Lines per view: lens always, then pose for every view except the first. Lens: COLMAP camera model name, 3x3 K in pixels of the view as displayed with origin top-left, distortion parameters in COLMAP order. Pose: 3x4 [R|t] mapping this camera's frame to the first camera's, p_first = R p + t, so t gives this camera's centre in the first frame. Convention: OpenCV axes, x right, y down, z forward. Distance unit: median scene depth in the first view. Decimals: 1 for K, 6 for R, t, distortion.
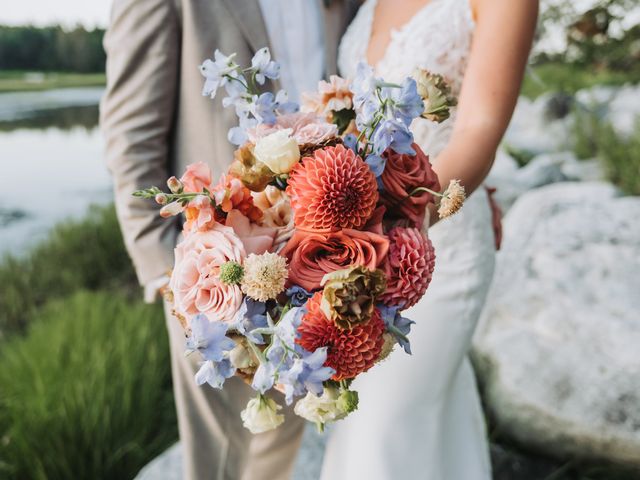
lens RADIAL K [[587.9, 0, 320.0], [0, 587.9, 212.1], [0, 0, 1]] dist [-0.045748, -0.002916]
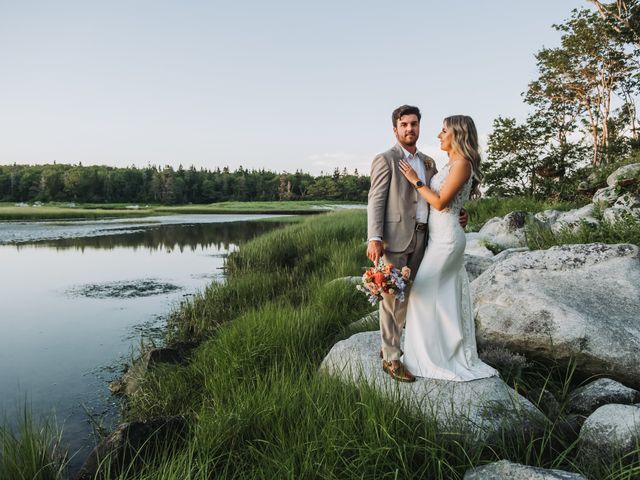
lens RADIAL K [[545.7, 0, 328.0], [0, 545.7, 241.4], [0, 0, 1]] dist [-0.025241, 0.007551]
pose [[0.999994, 0.003226, -0.001428, -0.249713], [-0.003427, 0.984283, -0.176564, 0.311921], [0.000836, 0.176568, 0.984288, -1.006551]]
